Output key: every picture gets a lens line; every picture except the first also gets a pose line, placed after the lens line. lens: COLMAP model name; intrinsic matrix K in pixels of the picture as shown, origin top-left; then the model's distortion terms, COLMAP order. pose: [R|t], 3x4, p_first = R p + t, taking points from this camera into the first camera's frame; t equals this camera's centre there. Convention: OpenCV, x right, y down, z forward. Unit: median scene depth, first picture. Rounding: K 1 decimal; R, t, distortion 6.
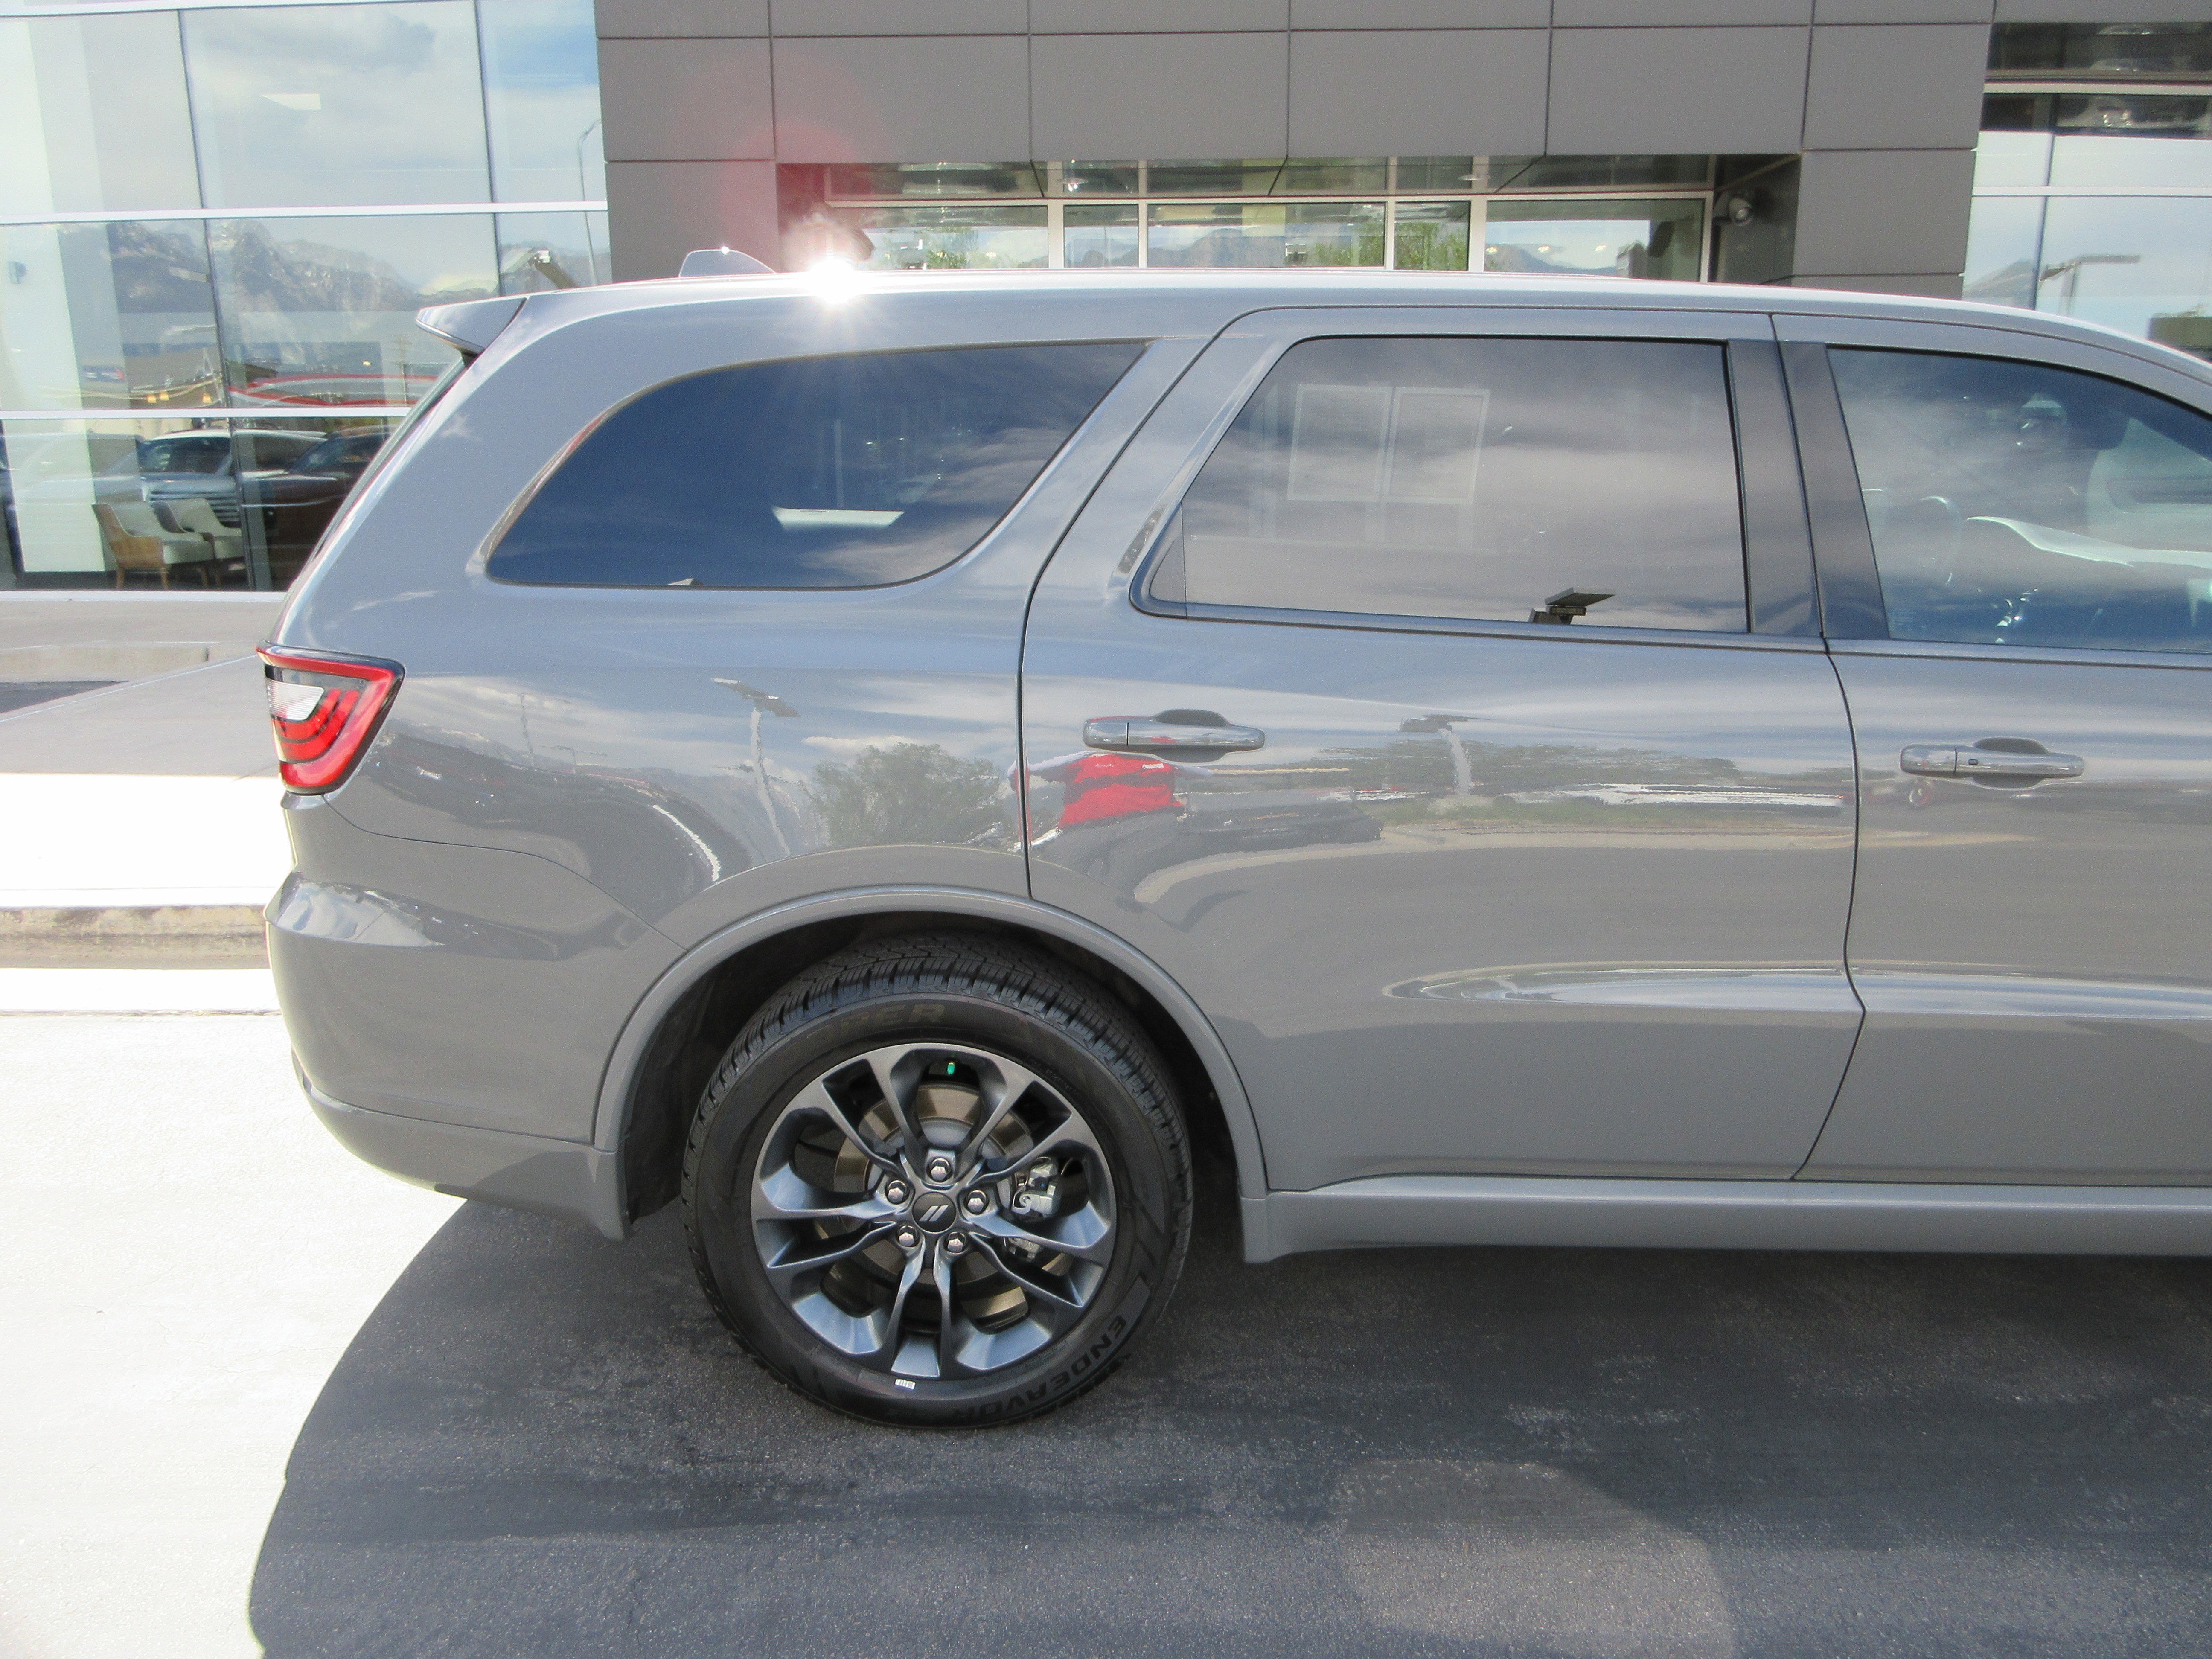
lens RADIAL K [[1644.6, 0, 1110.9], [0, 1644.6, 830.5], [0, 0, 1]] dist [0.003210, 0.001612]
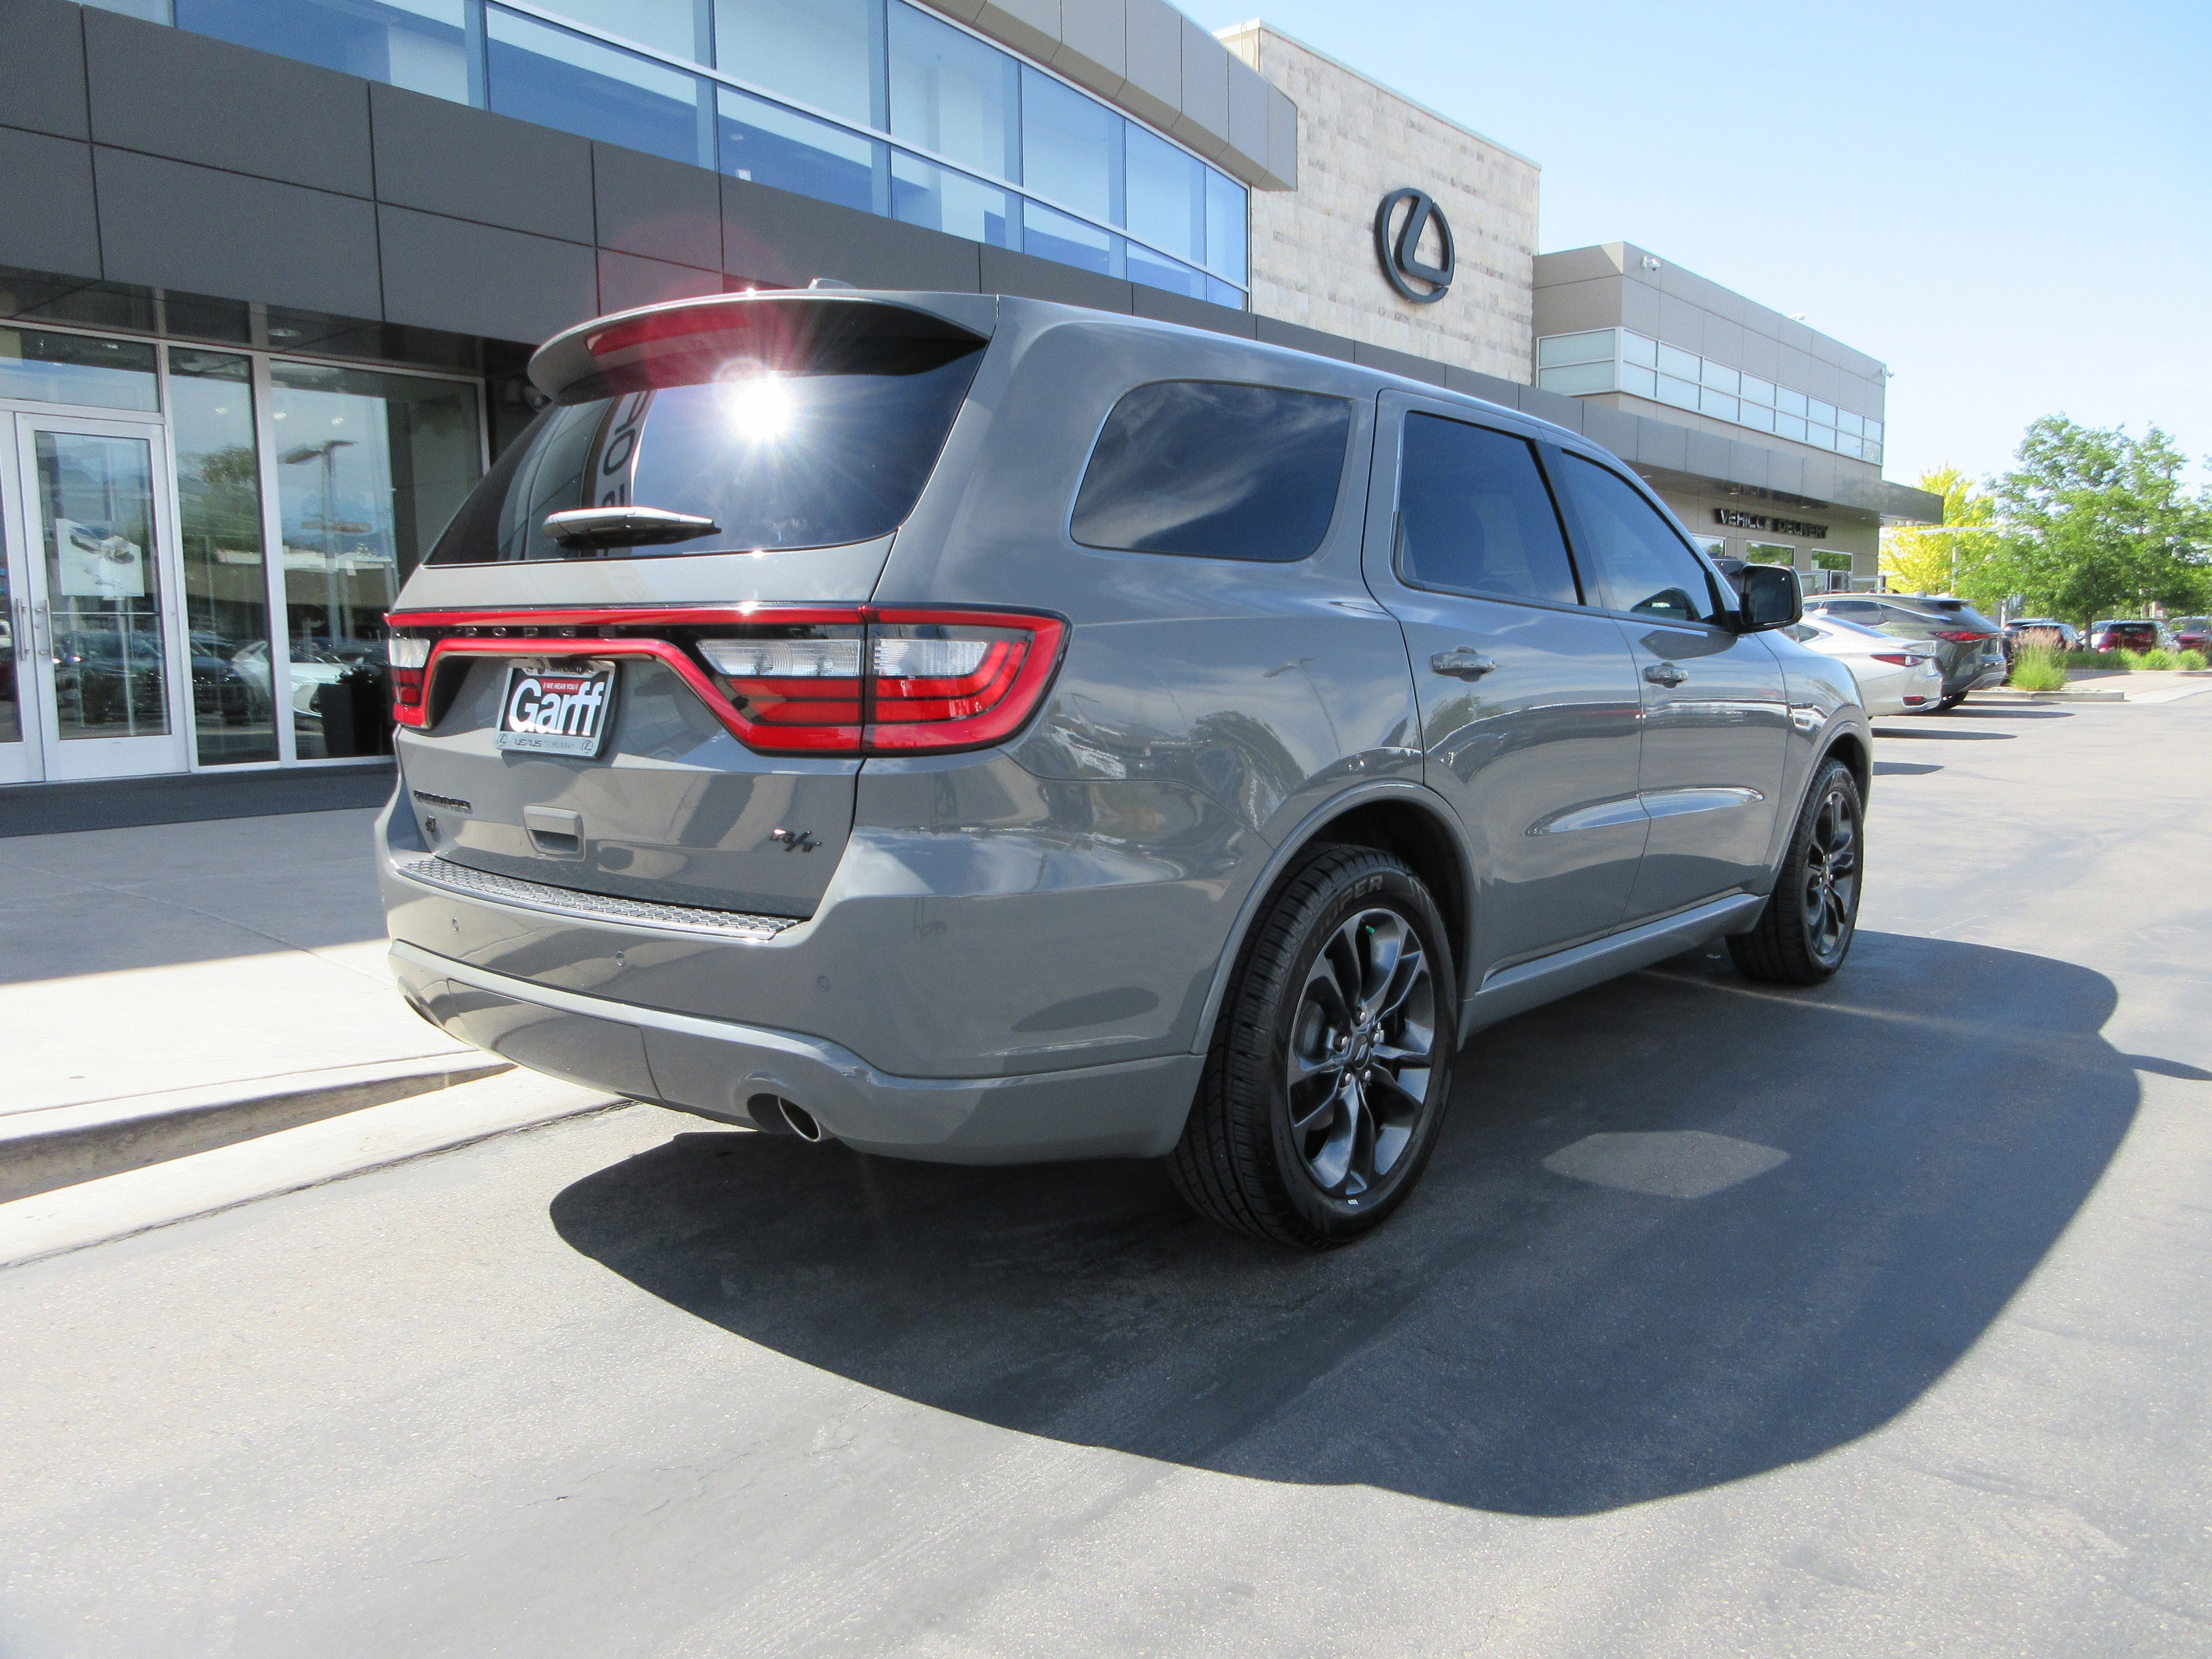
lens RADIAL K [[1644.6, 0, 1109.8], [0, 1644.6, 835.6], [0, 0, 1]] dist [0.003210, 0.001612]
pose [[0.621770, -0.092536, 0.777714, -1.185737], [0.186408, 0.981945, -0.032194, 0.072806], [-0.760693, 0.164989, 0.627794, 0.322101]]
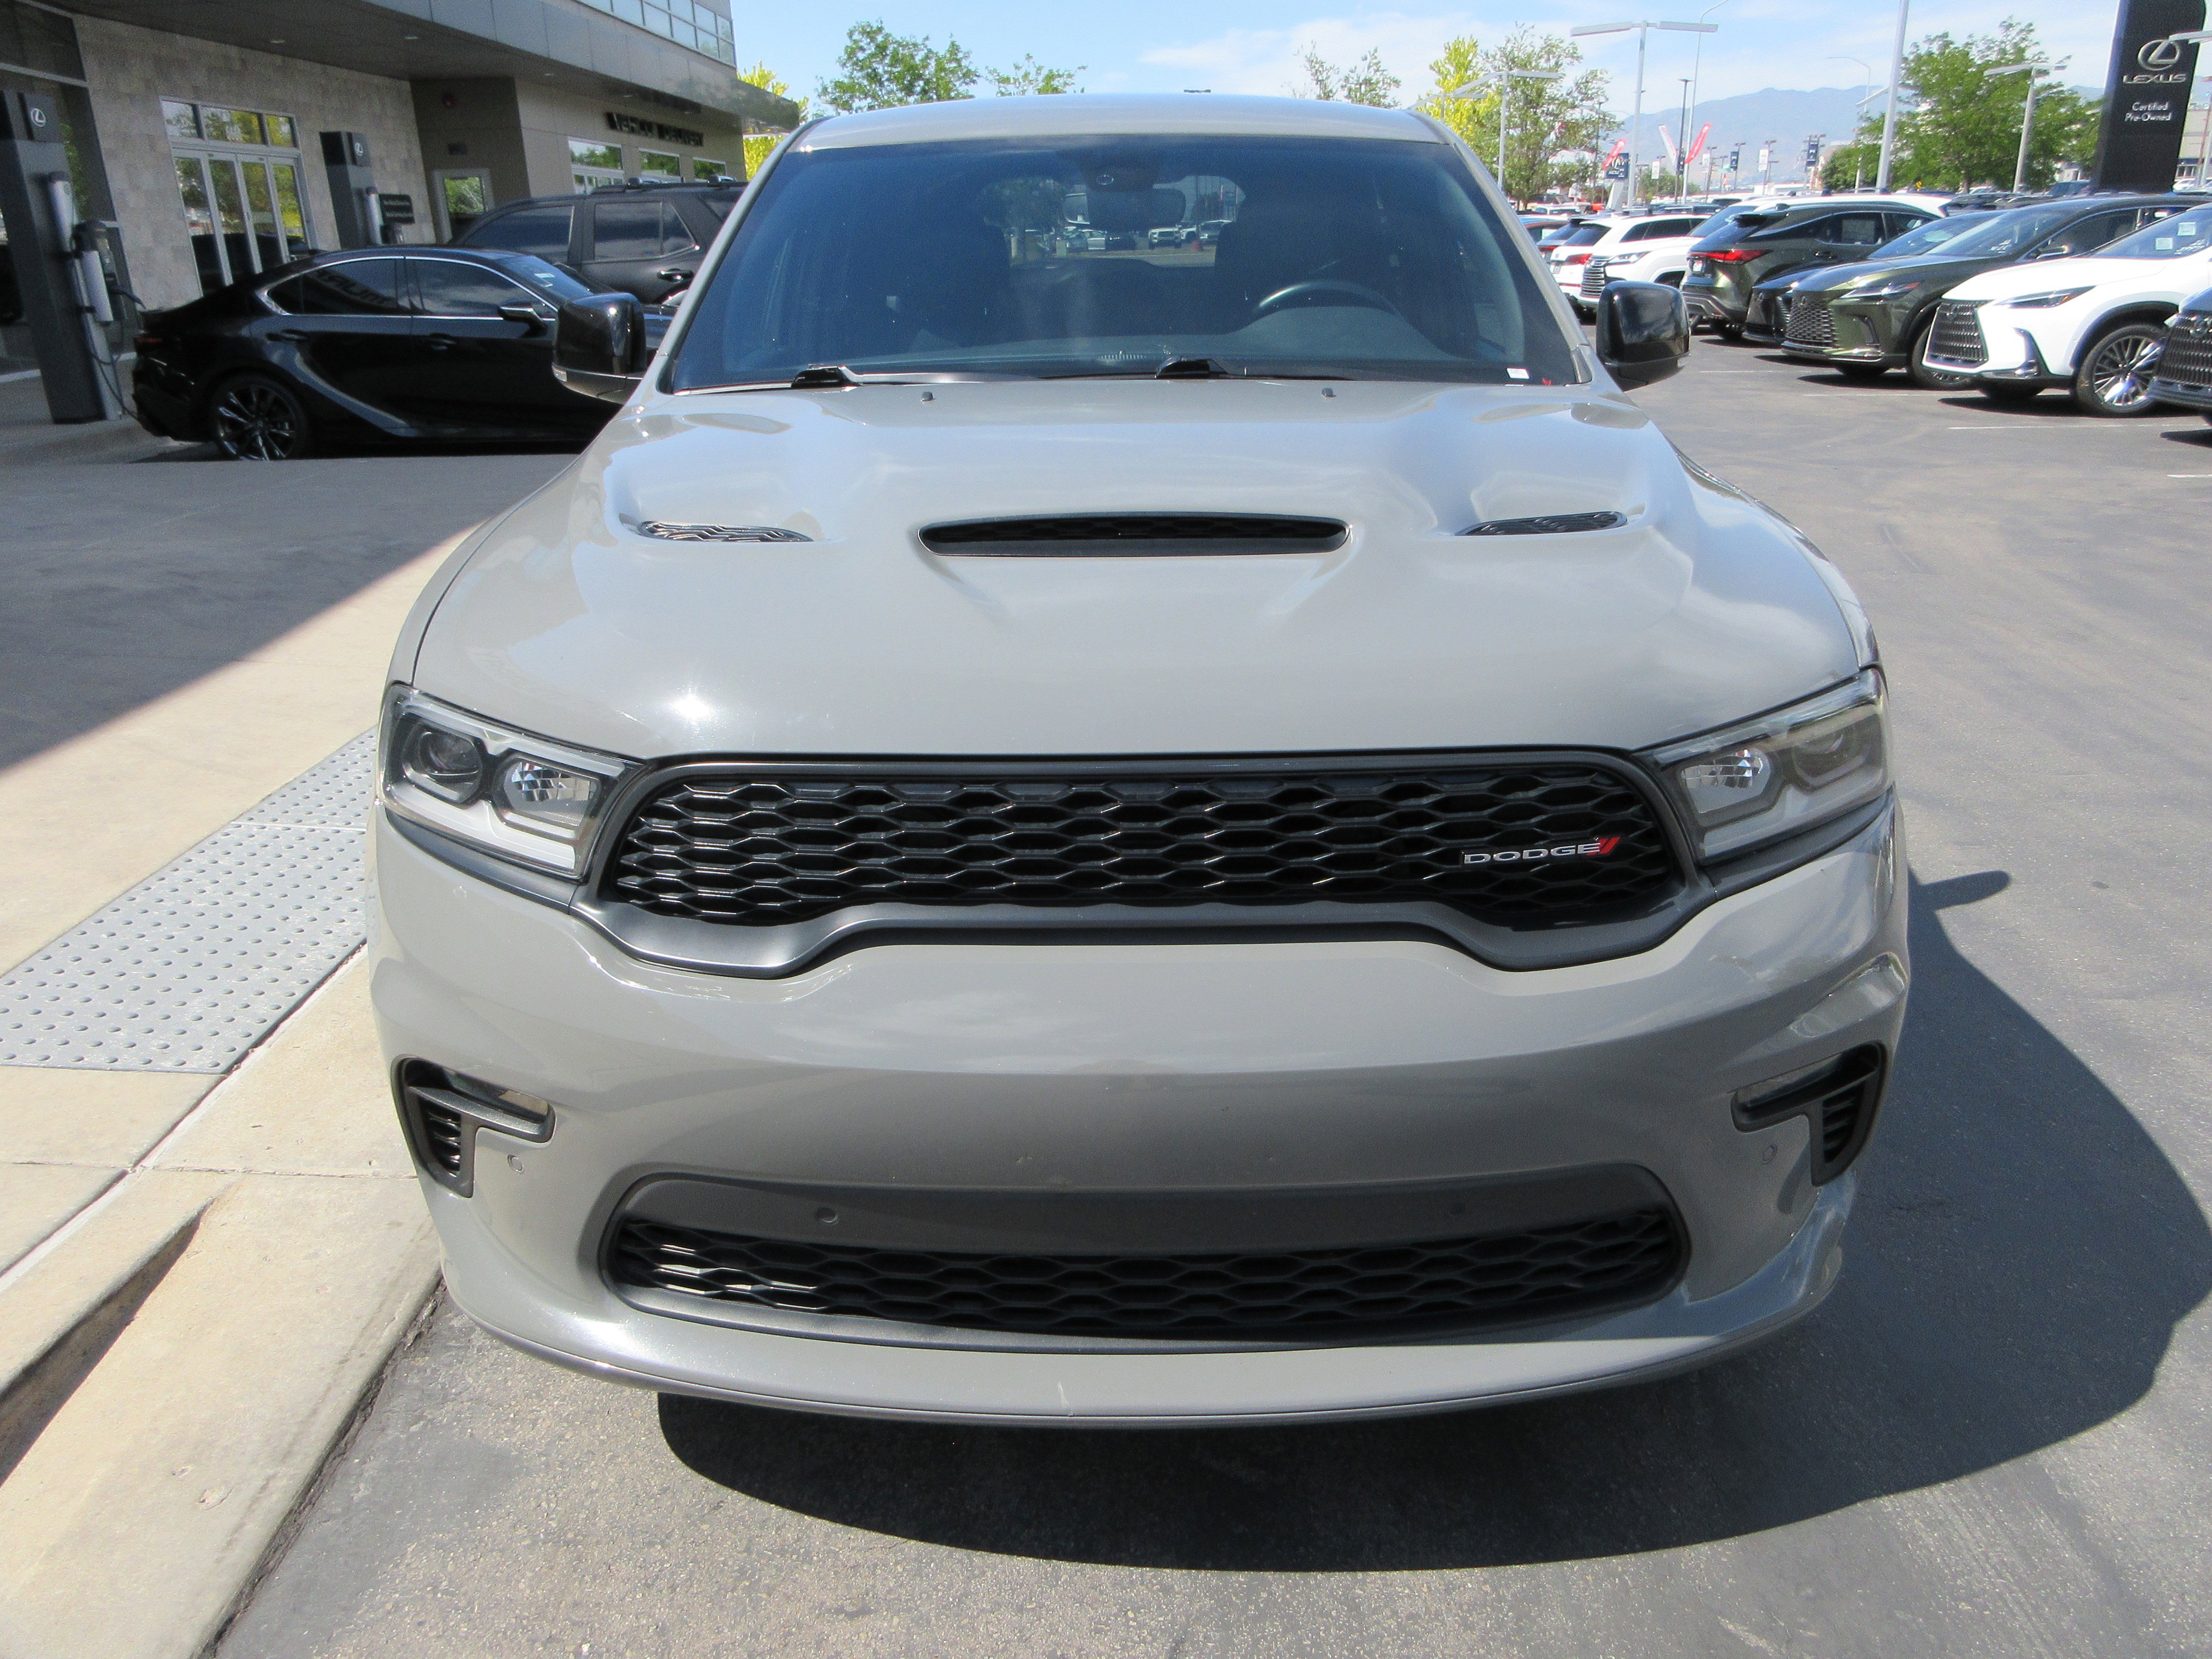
lens RADIAL K [[1644.6, 0, 1103.4], [0, 1644.6, 828.3], [0, 0, 1]] dist [0.003210, 0.001612]
pose [[-0.014947, -0.339945, 0.940327, -1.133046], [0.254840, 0.908079, 0.332337, -0.283135], [-0.966868, 0.244601, 0.073059, 1.253723]]
